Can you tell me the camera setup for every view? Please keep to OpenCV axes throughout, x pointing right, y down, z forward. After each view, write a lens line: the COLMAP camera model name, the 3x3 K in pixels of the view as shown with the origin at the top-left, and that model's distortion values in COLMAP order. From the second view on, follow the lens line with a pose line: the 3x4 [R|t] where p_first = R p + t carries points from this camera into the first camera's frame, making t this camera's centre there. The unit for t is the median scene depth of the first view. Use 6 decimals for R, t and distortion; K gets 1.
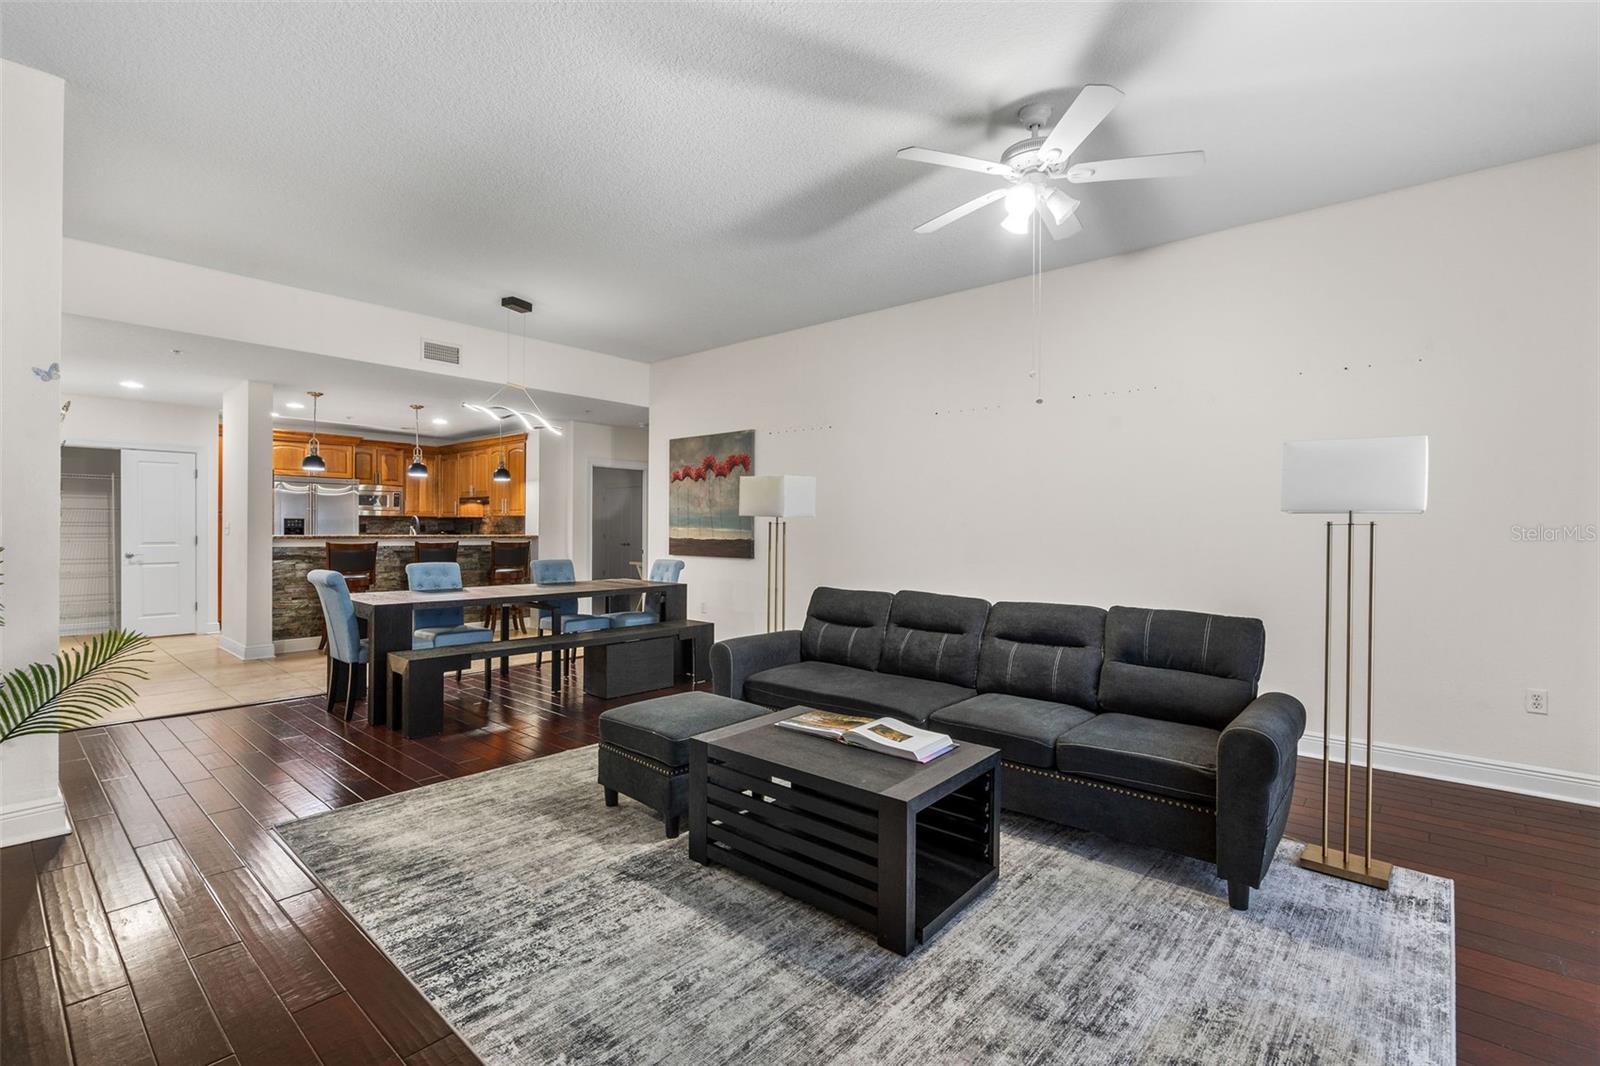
lens RADIAL K [[720.6, 0, 800.0], [0, 720.6, 533.0], [0, 0, 1]] dist [-0.002122, -0.000128]
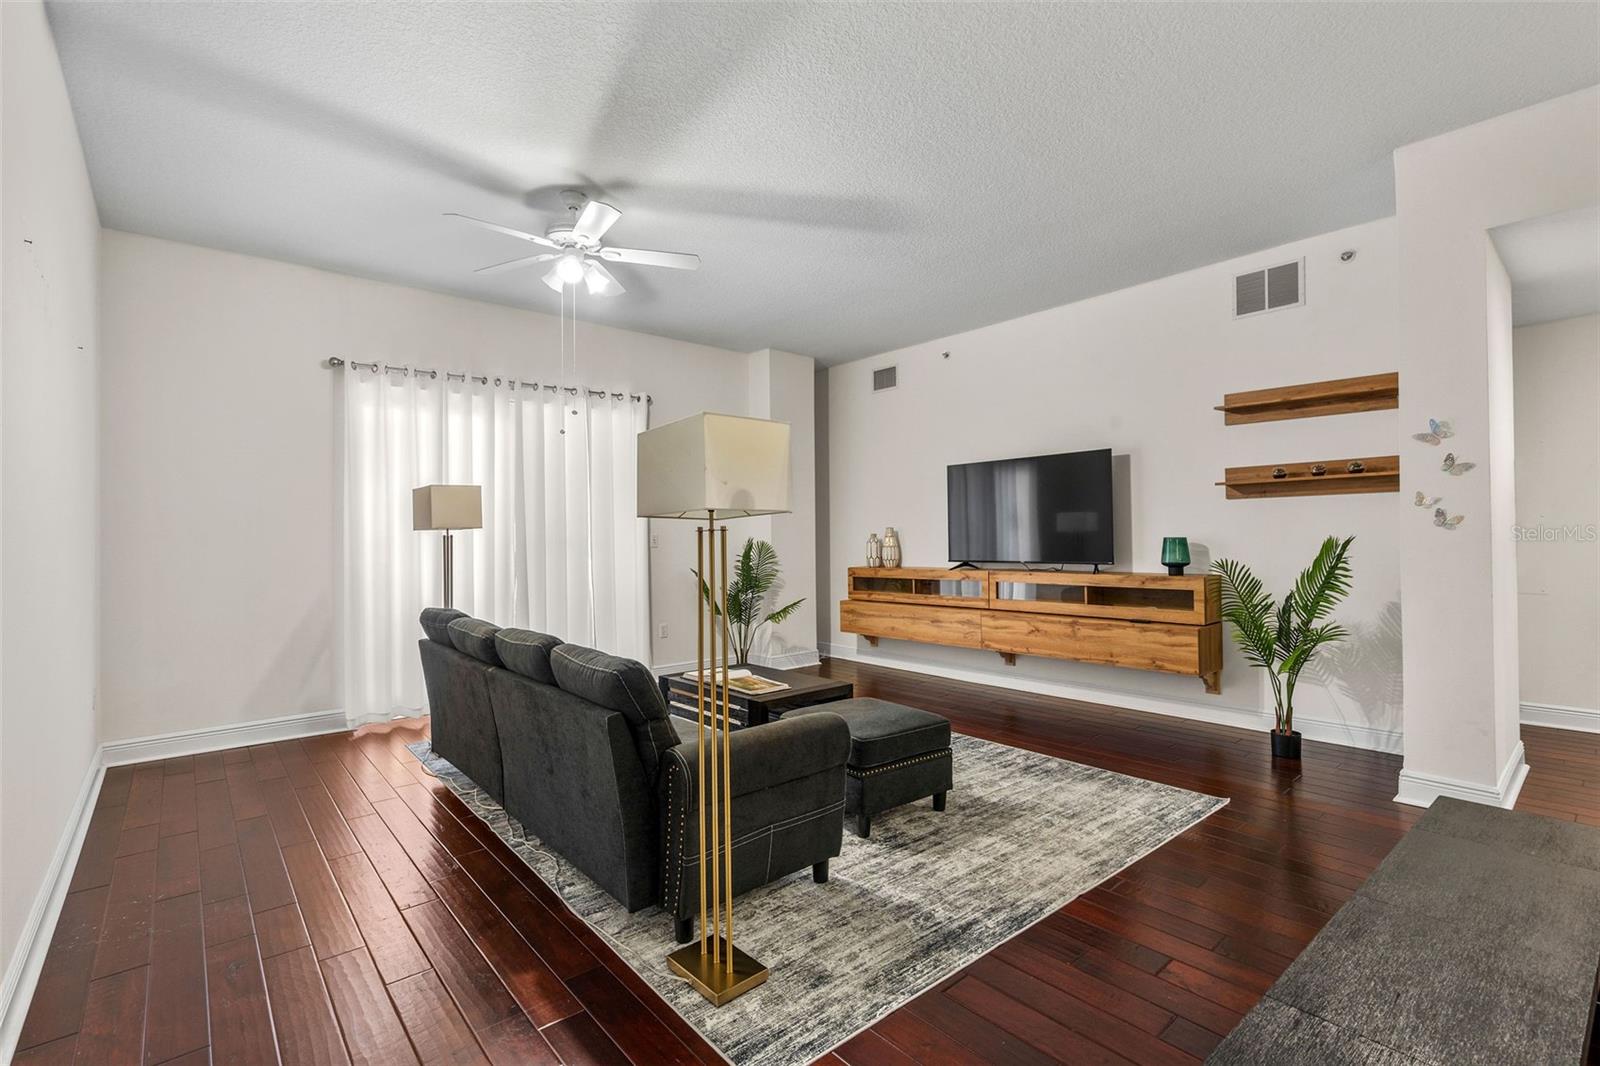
lens RADIAL K [[720.6, 0, 800.0], [0, 720.6, 533.0], [0, 0, 1]] dist [-0.002122, -0.000128]
pose [[-0.989413, 0.002704, 0.145105, -0.222380], [0.002997, 0.999994, 0.001804, -0.016379], [-0.145099, 0.002220, -0.989415, 2.100783]]
